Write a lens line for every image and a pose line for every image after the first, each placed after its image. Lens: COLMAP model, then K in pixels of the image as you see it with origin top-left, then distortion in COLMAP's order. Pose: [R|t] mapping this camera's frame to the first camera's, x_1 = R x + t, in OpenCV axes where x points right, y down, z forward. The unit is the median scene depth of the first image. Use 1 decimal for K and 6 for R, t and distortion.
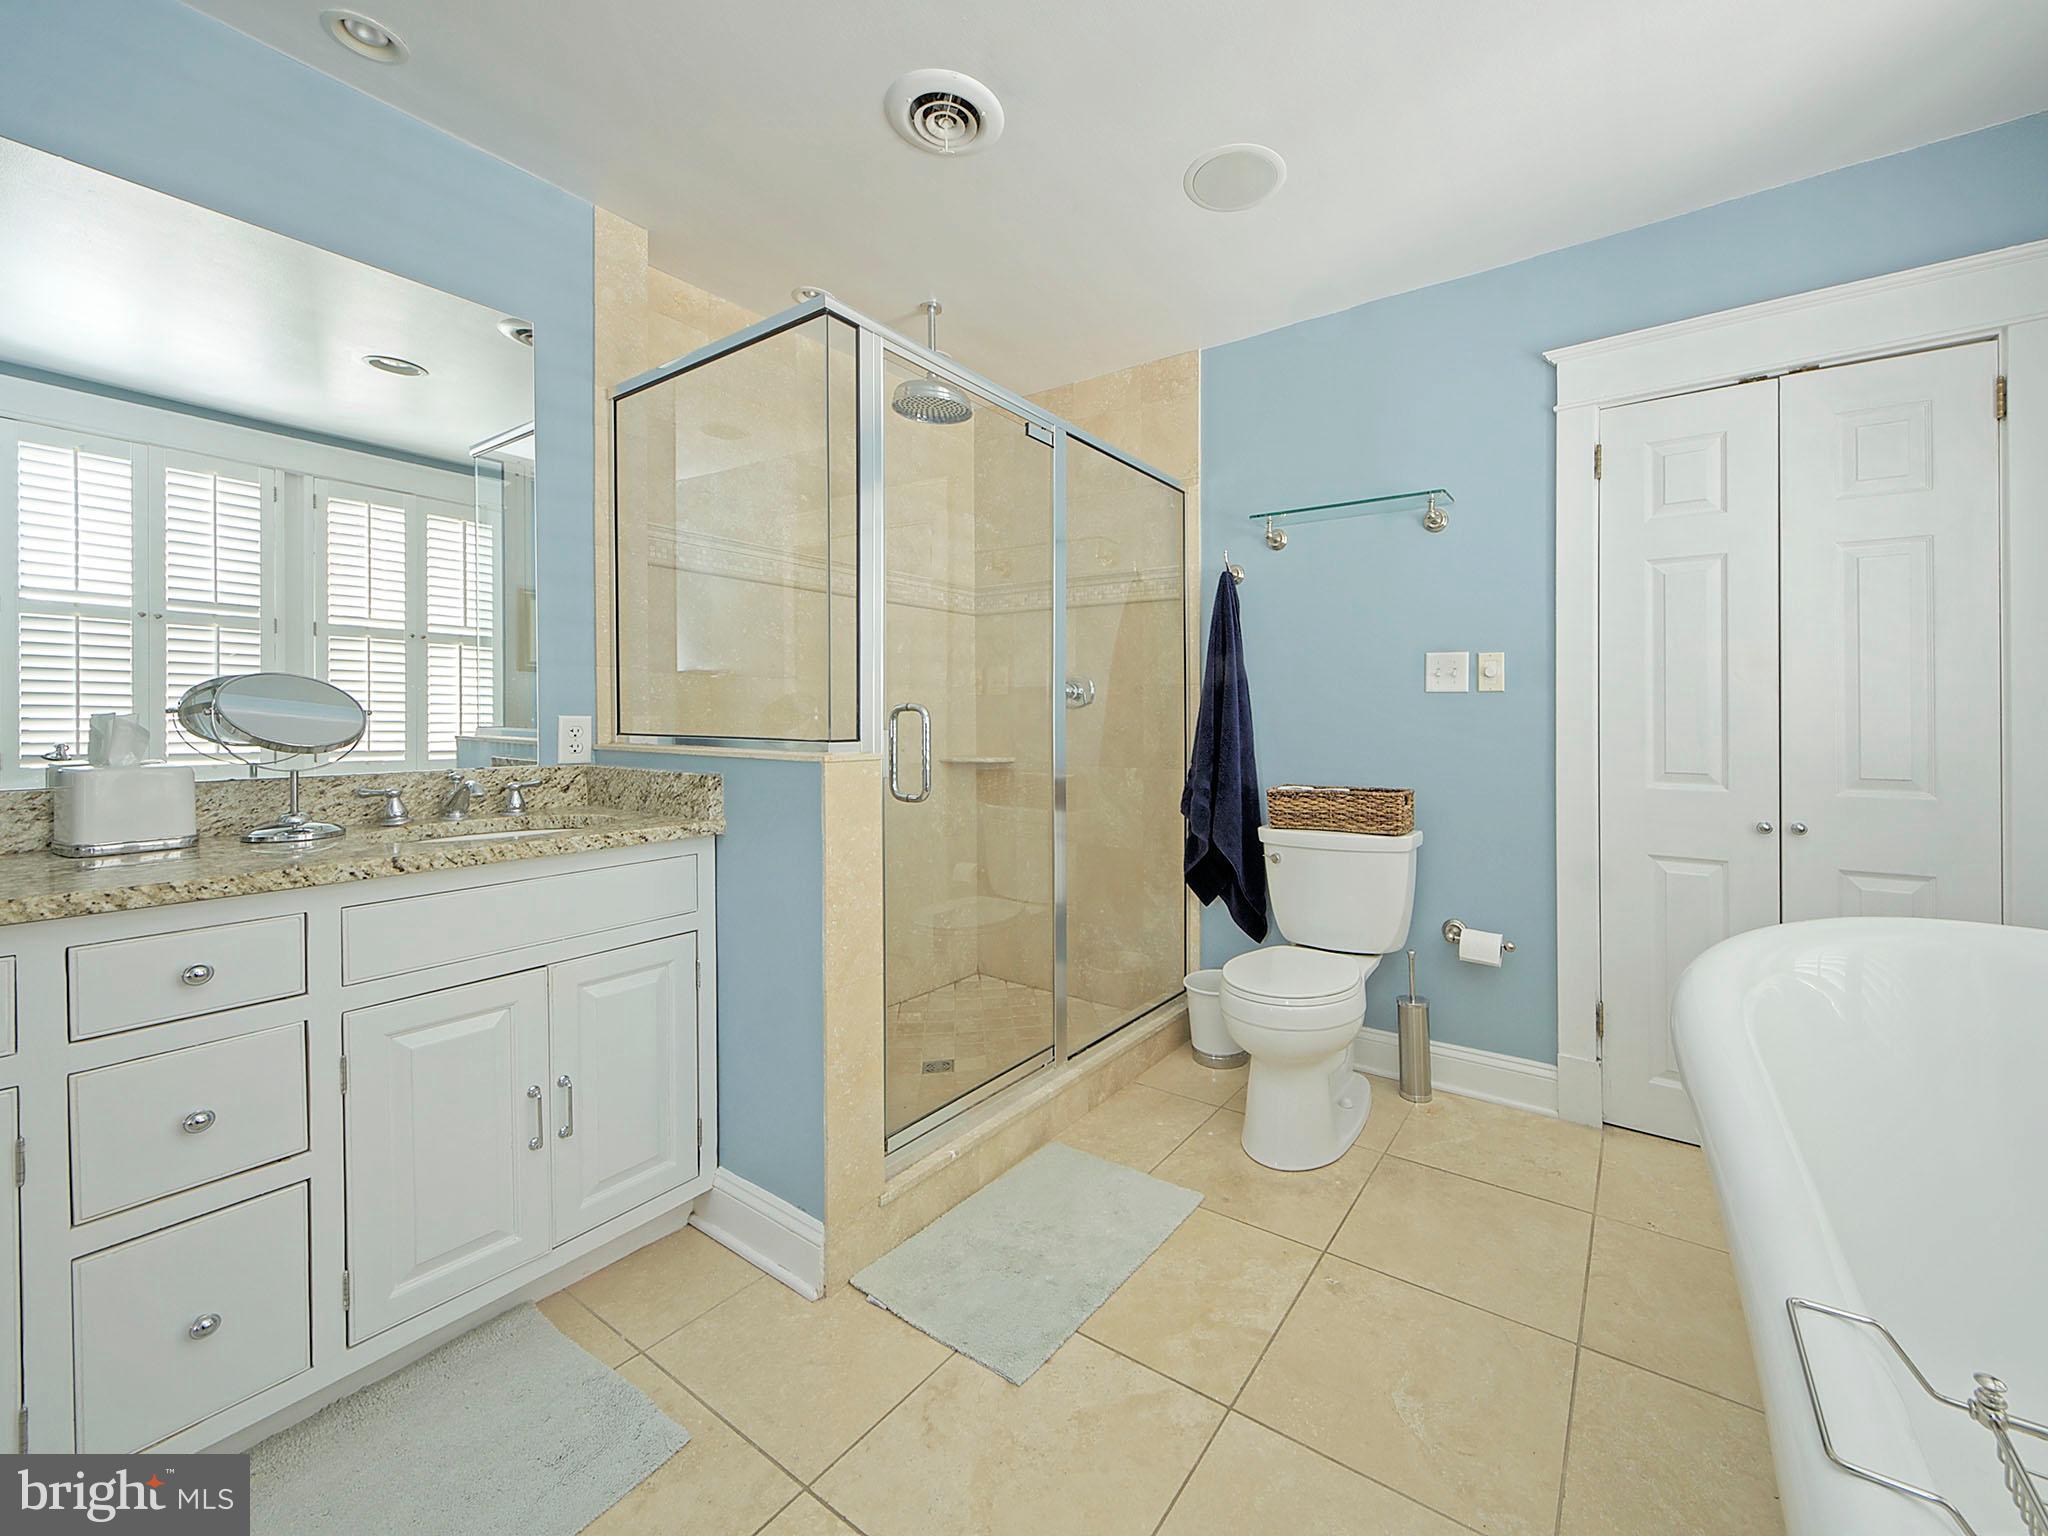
lens RADIAL K [[814.9, 0, 1090.3], [0, 814.9, 719.1], [0, 0, 1]] dist [0.003322, 0.000009]
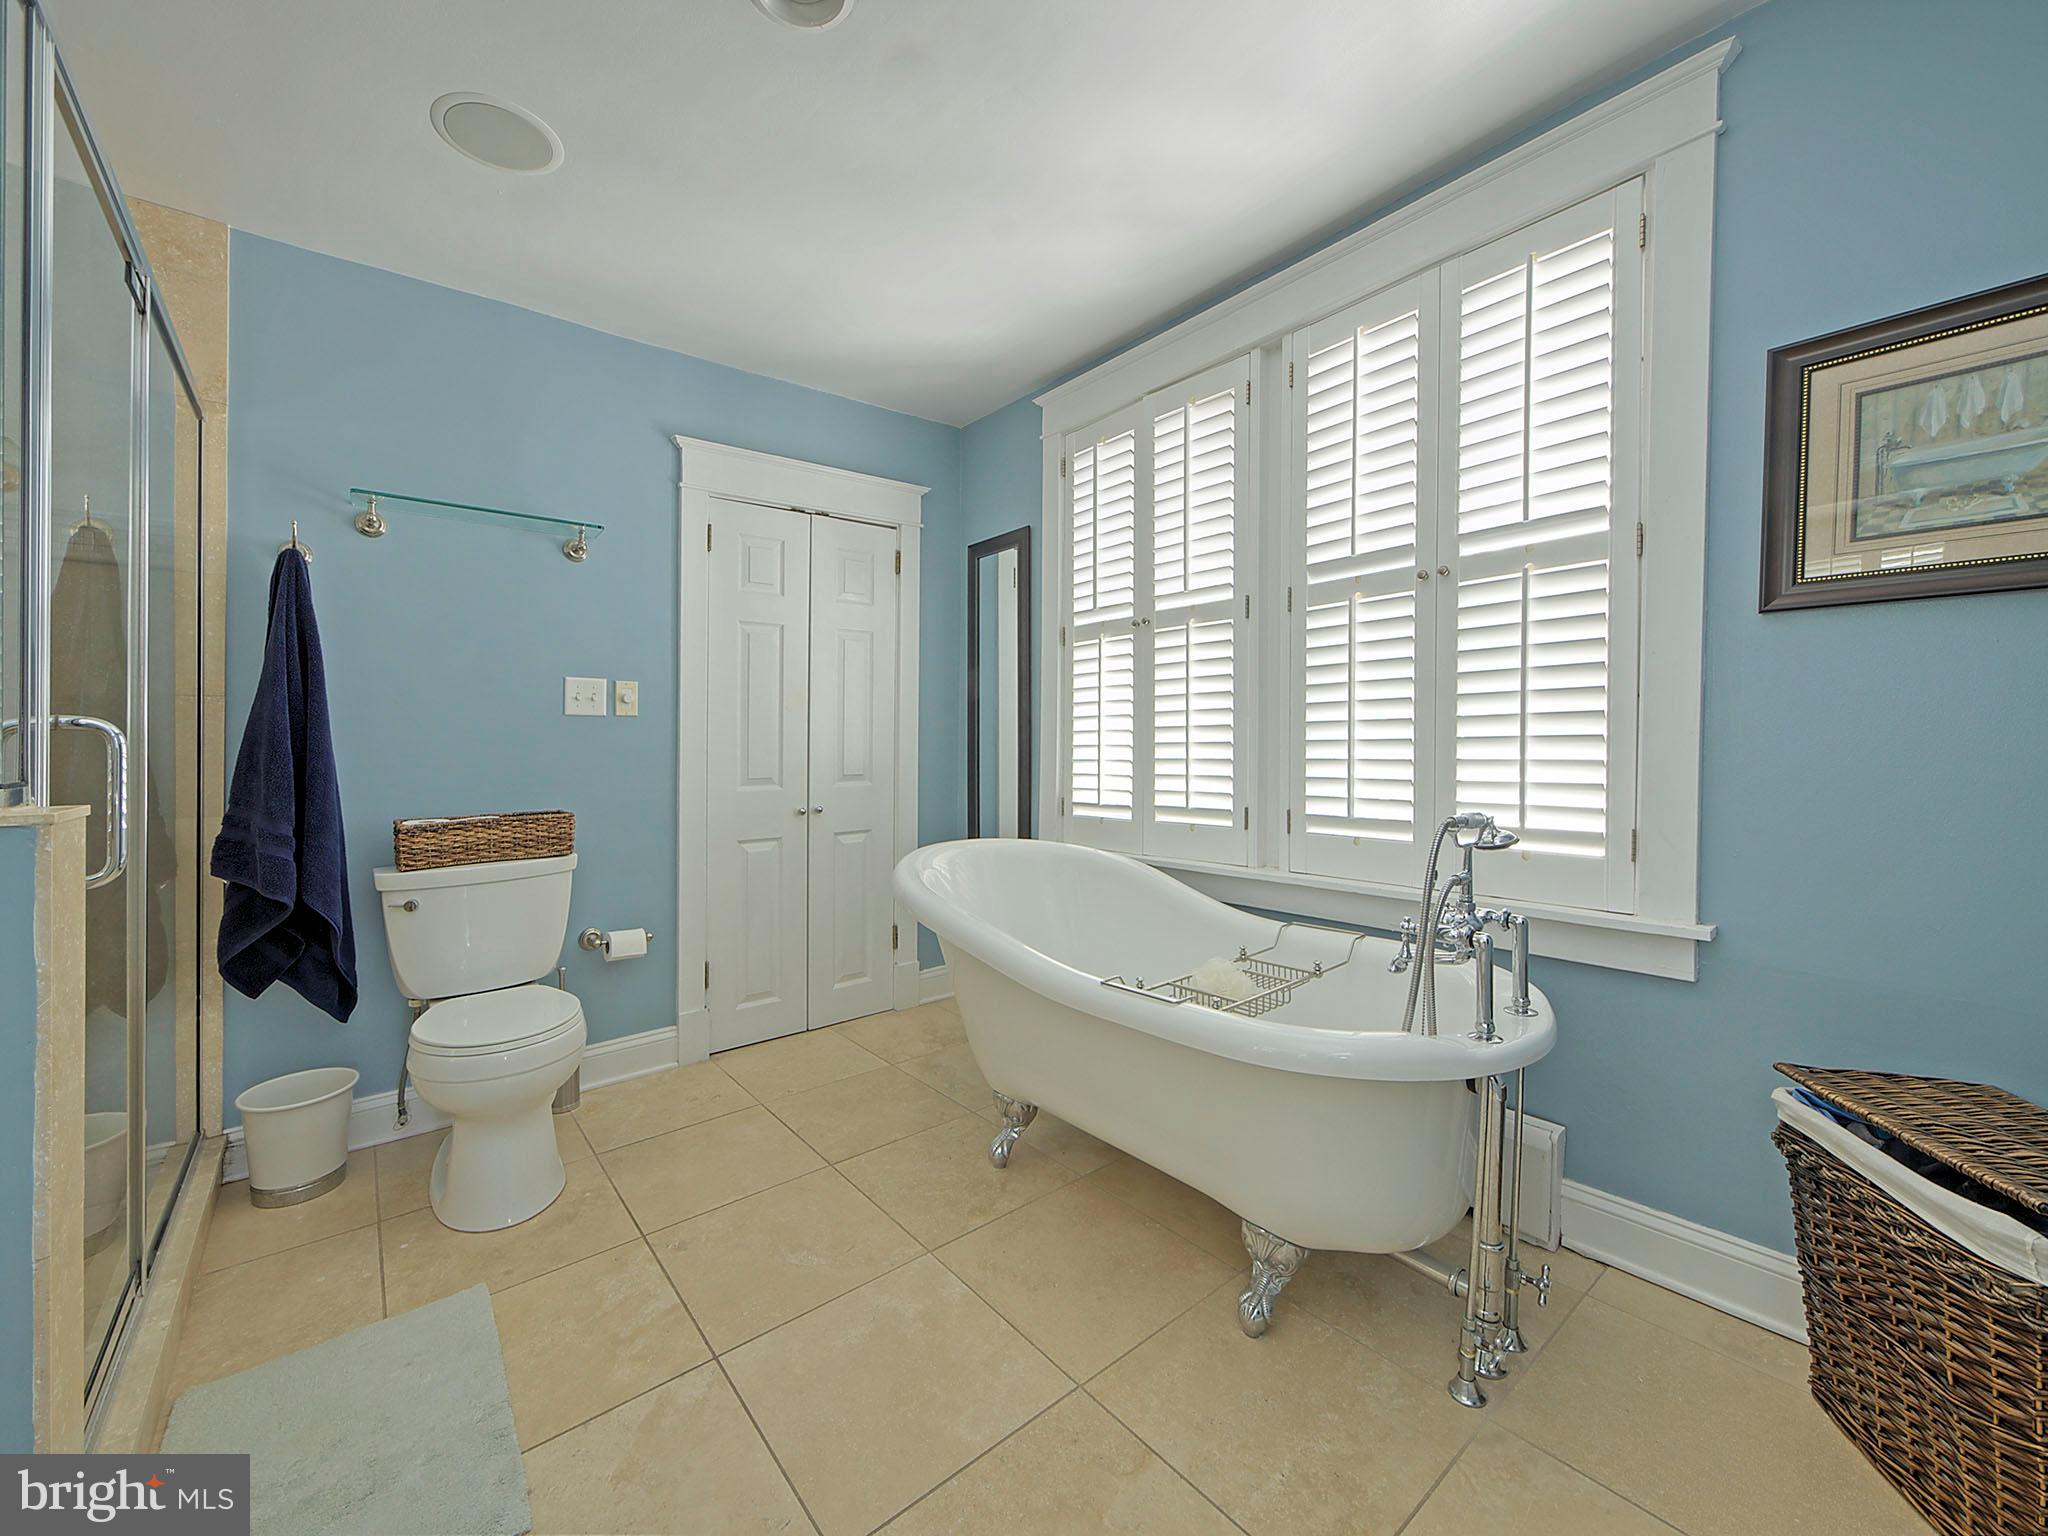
lens RADIAL K [[814.9, 0, 1020.2], [0, 814.9, 756.6], [0, 0, 1]] dist [0.003322, 0.000009]
pose [[0.284666, -0.024732, 0.958308, -0.389852], [0.006934, 0.999694, 0.023740, -0.000701], [-0.958602, -0.000113, 0.284750, 0.144930]]
